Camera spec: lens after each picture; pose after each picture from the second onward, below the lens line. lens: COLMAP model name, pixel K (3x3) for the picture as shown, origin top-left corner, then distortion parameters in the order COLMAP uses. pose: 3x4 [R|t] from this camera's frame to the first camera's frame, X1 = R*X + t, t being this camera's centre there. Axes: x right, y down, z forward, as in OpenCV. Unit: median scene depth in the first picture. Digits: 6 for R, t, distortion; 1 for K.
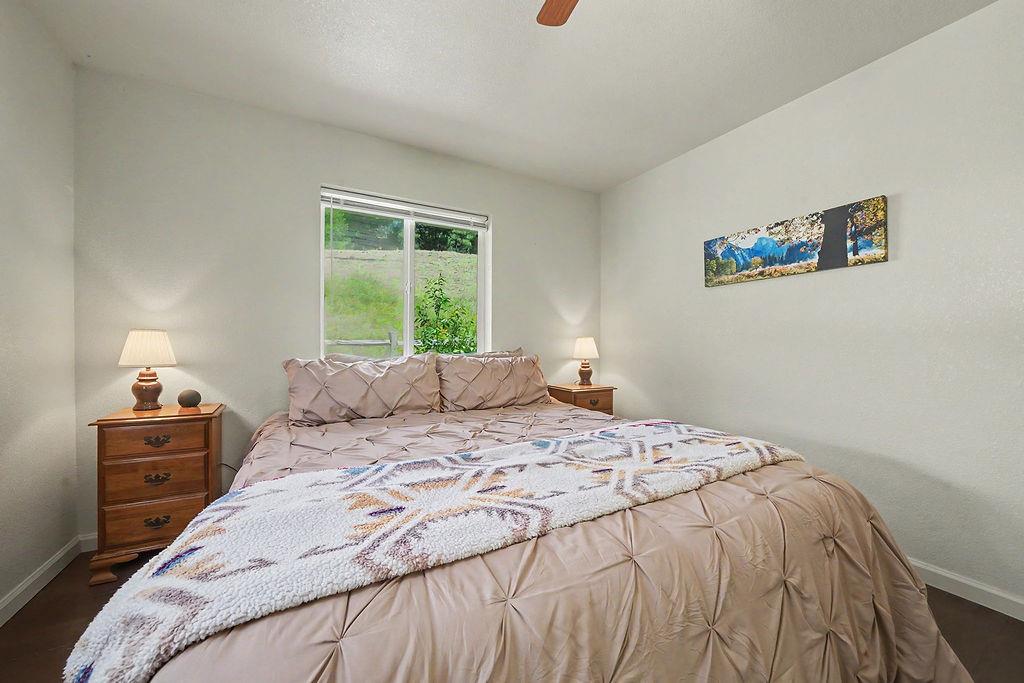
lens RADIAL K [[356.8, 0, 504.4], [0, 356.8, 341.0], [0, 0, 1]] dist [-0.012943, 0.000062]
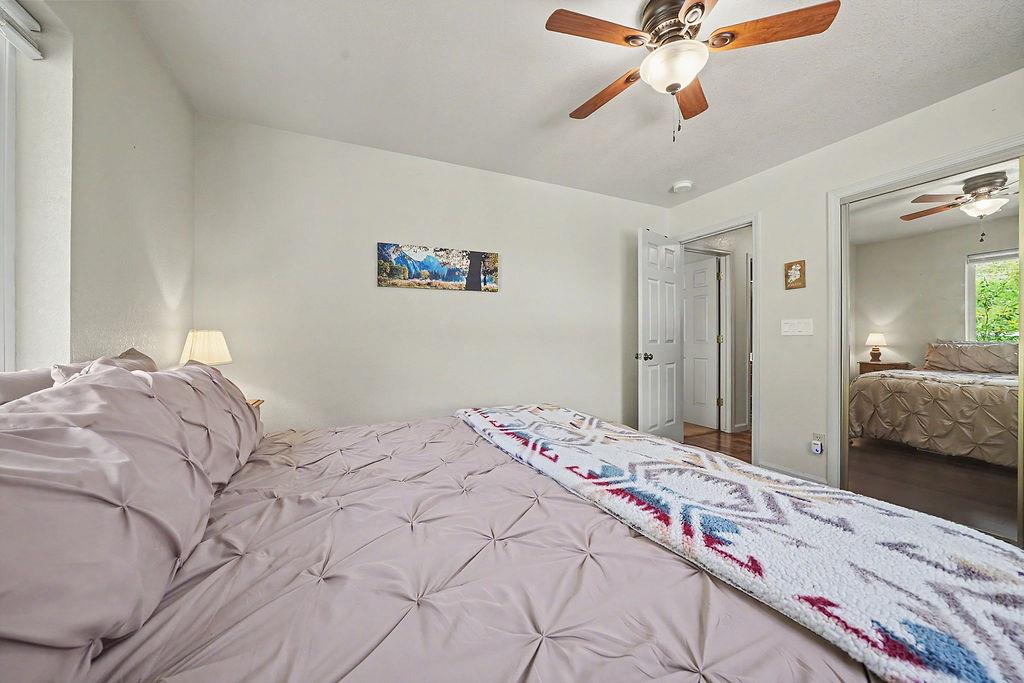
lens RADIAL K [[356.8, 0, 504.4], [0, 356.8, 341.0], [0, 0, 1]] dist [-0.012943, 0.000062]
pose [[0.106619, -0.005818, 0.994283, -0.519122], [-0.005160, 0.999966, 0.006404, 0.001669], [-0.994287, -0.005813, 0.106585, 0.612036]]
